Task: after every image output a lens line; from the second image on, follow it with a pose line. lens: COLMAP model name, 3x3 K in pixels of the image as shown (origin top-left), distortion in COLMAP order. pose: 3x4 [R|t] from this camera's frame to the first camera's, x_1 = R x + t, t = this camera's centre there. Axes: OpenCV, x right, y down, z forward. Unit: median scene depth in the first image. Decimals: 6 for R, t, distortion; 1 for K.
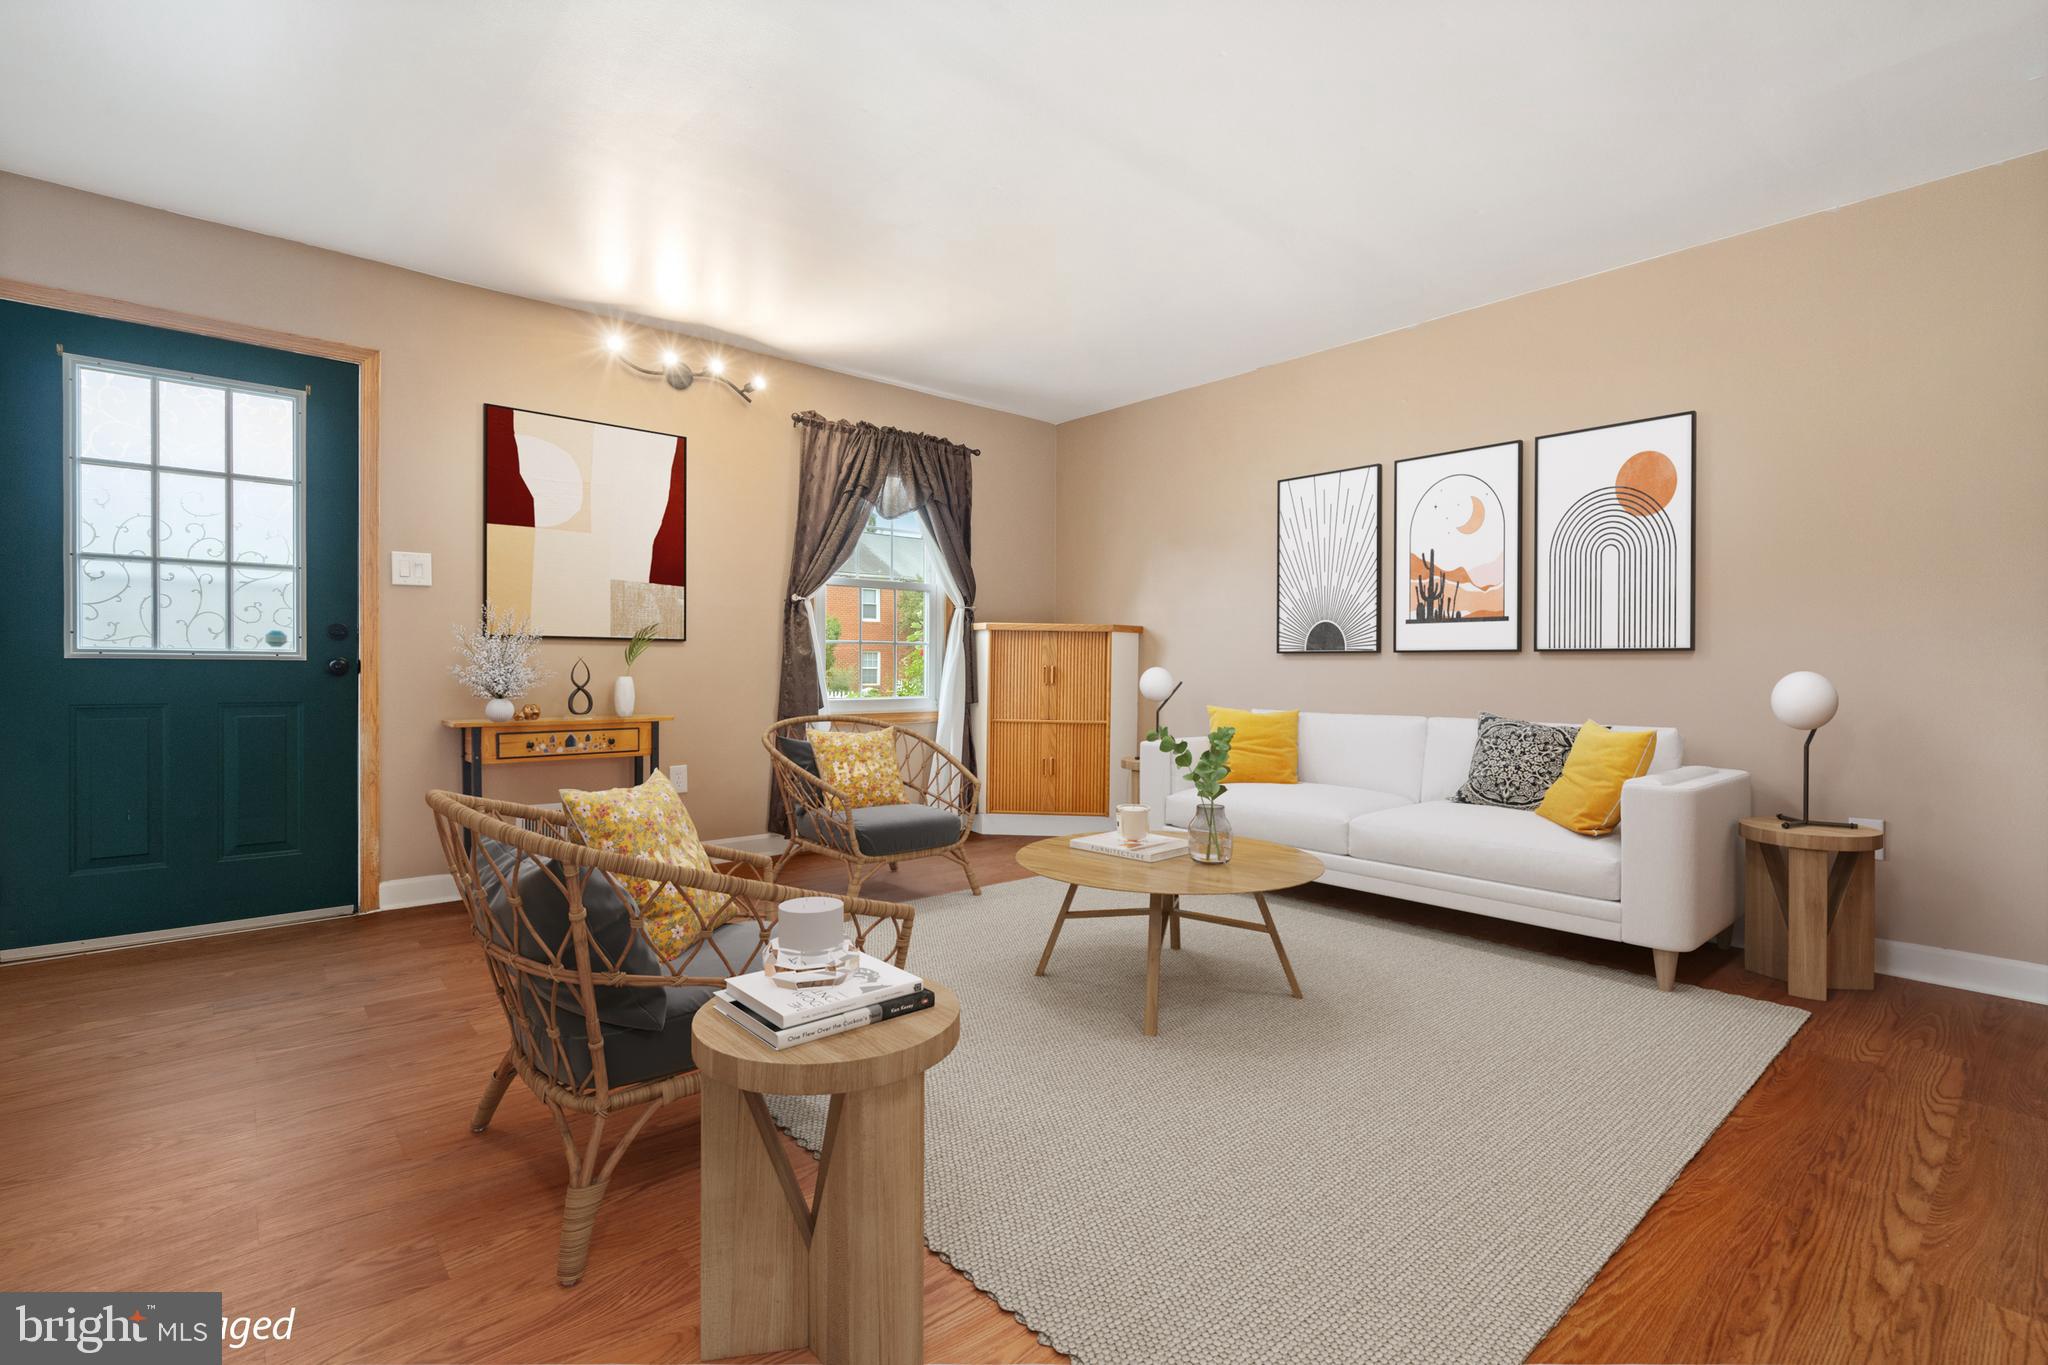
lens RADIAL K [[939.5, 0, 1023.4], [0, 939.5, 678.1], [0, 0, 1]] dist [-0.010232, -0.000234]
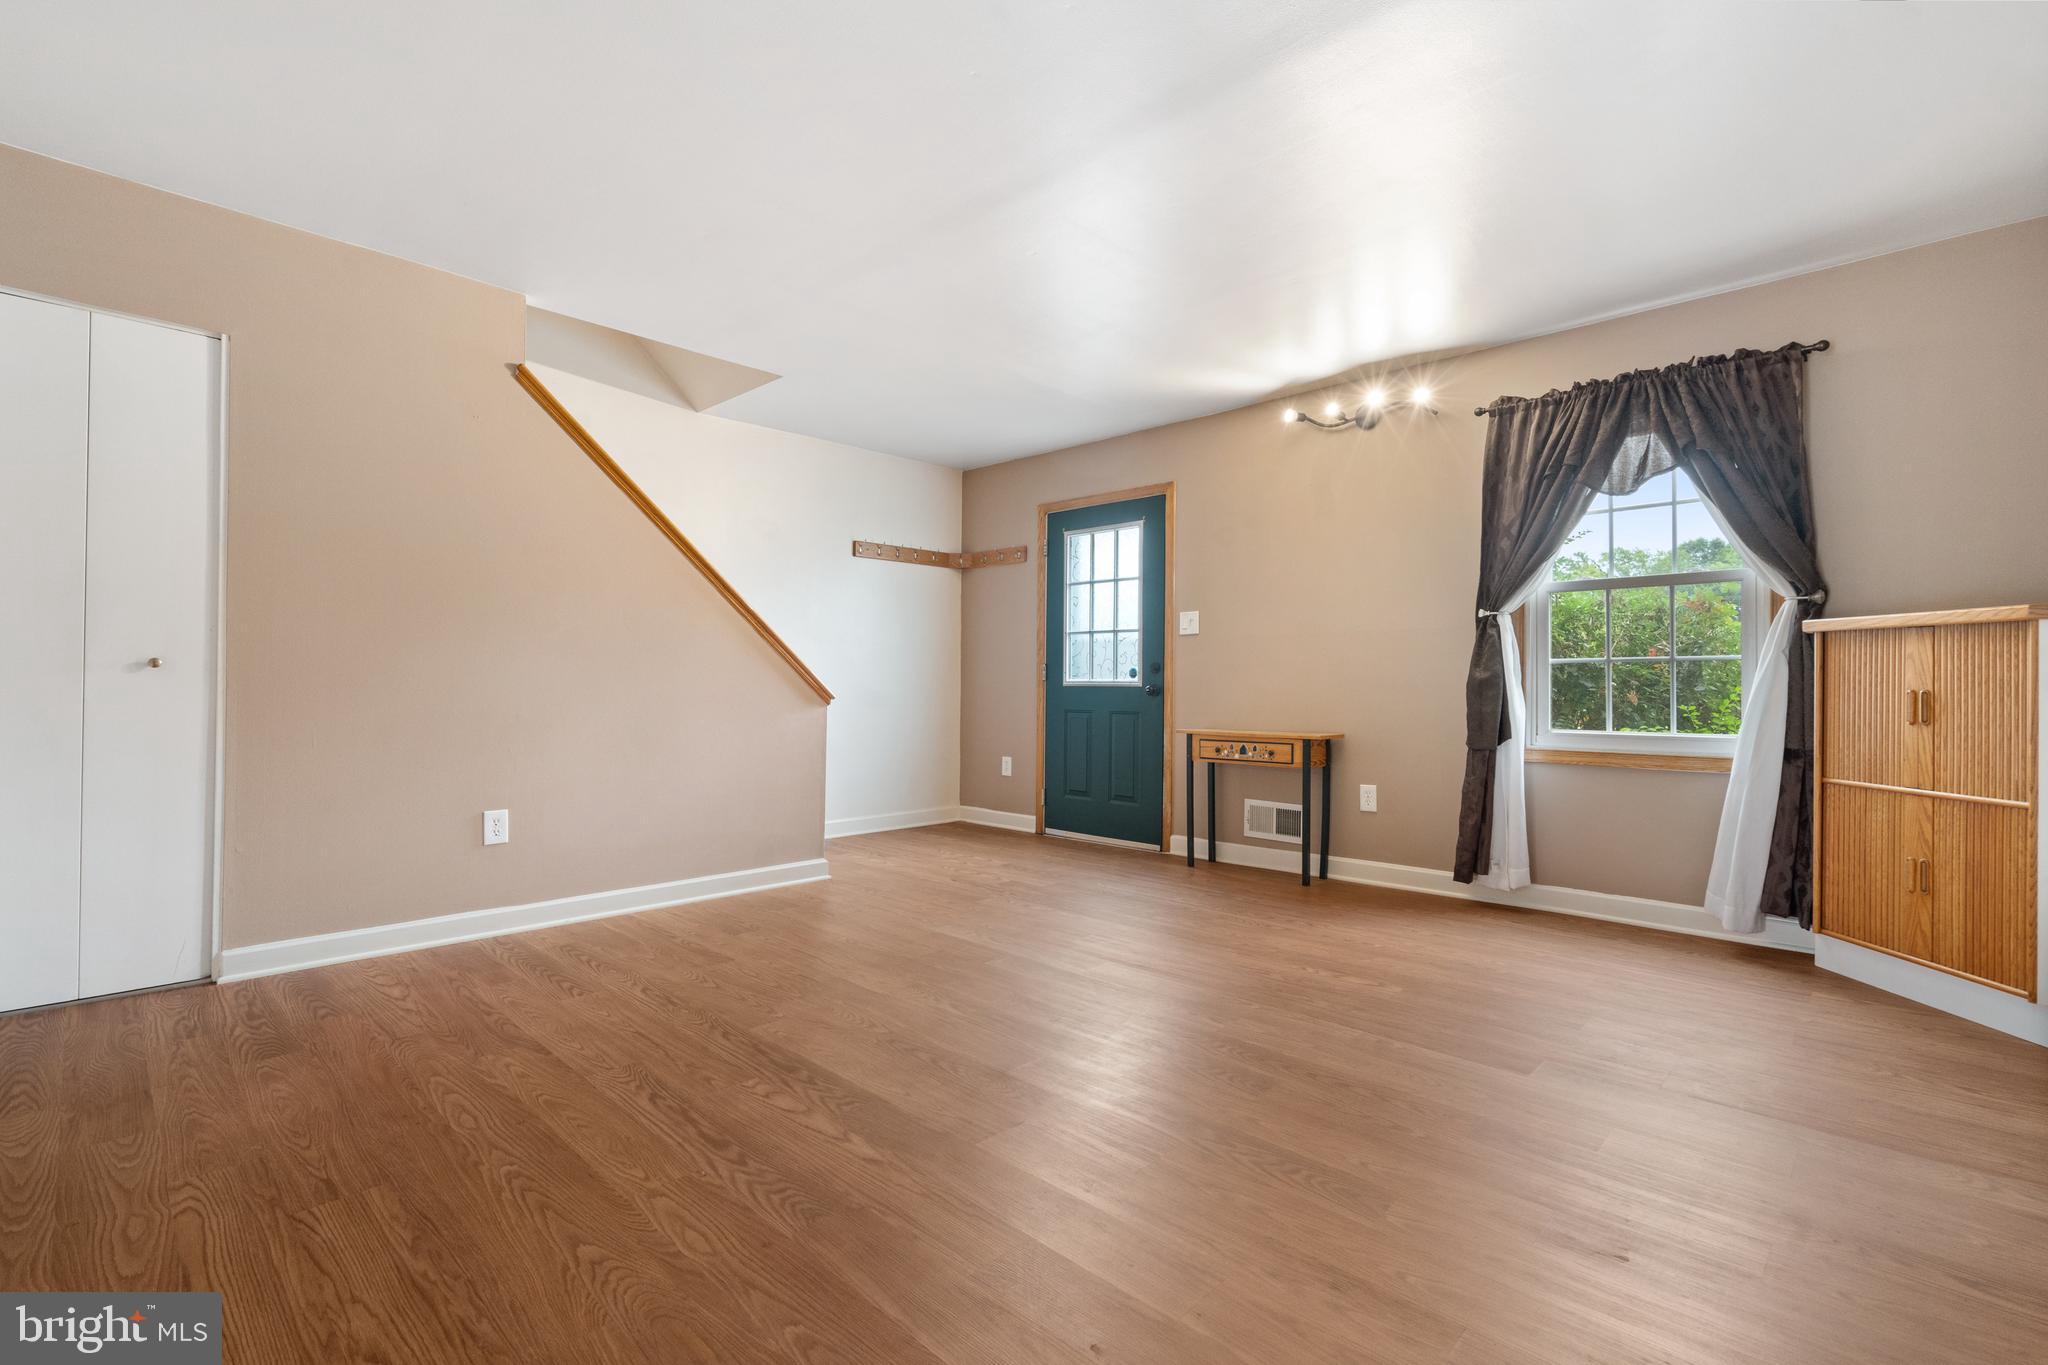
lens RADIAL K [[939.5, 0, 1024.4], [0, 939.5, 684.2], [0, 0, 1]] dist [-0.010232, -0.000234]
pose [[0.066914, -0.006959, -0.997735, 0.812313], [-0.014526, 0.999863, -0.007948, -0.006917], [0.997653, 0.015025, 0.066803, 0.674285]]
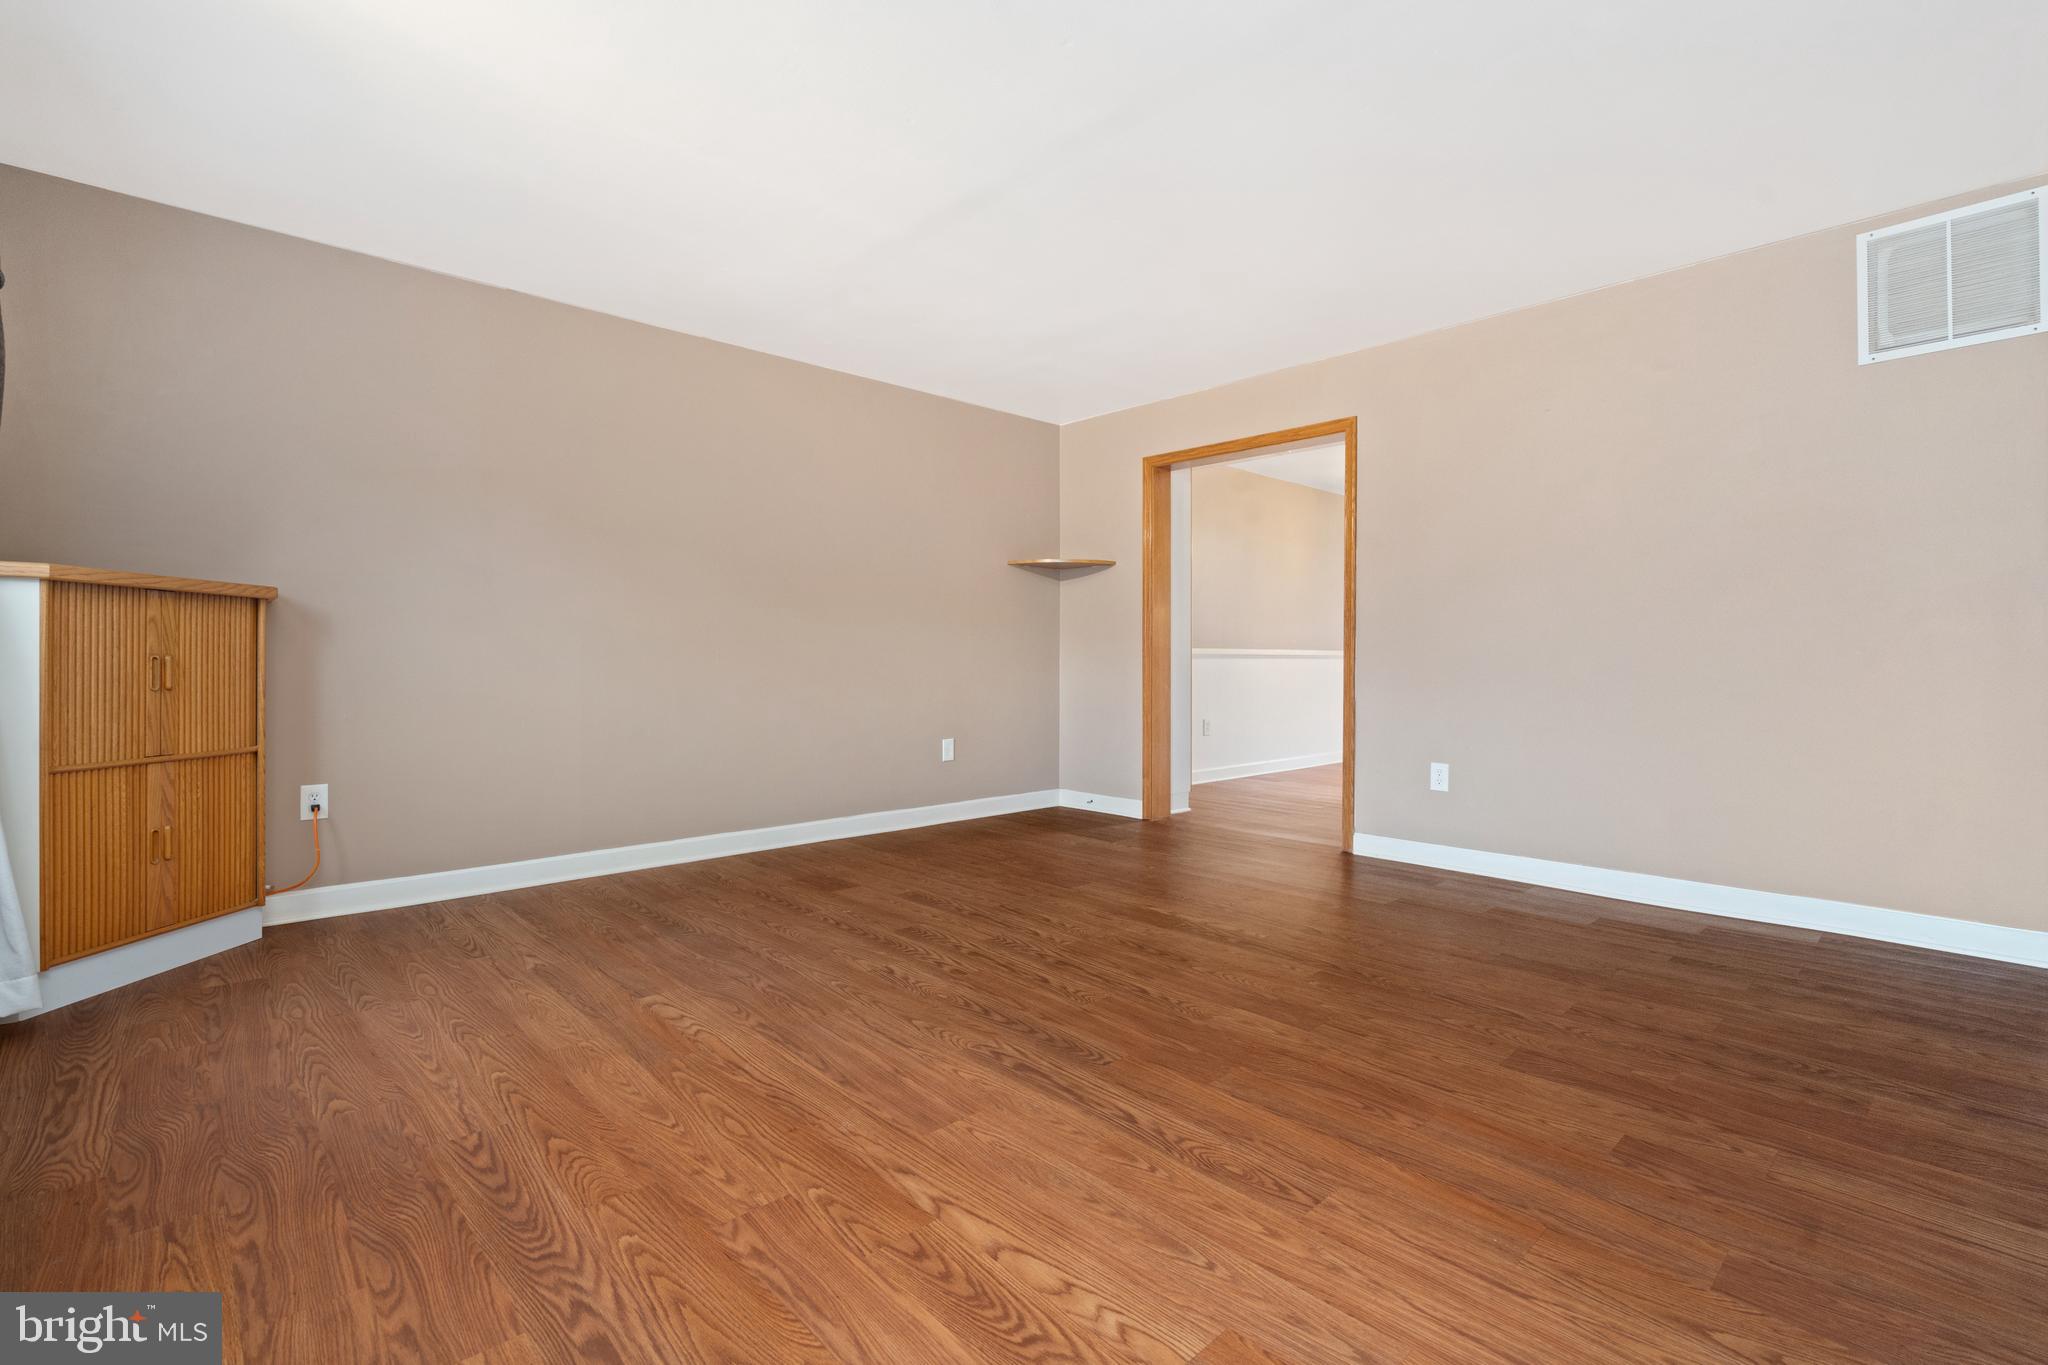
lens RADIAL K [[939.5, 0, 1020.5], [0, 939.5, 663.6], [0, 0, 1]] dist [-0.010232, -0.000234]
pose [[-0.012480, -0.010142, 0.999871, -0.783093], [0.009577, 0.999901, 0.010262, -0.015060], [-0.999876, 0.009704, -0.012381, 0.782045]]
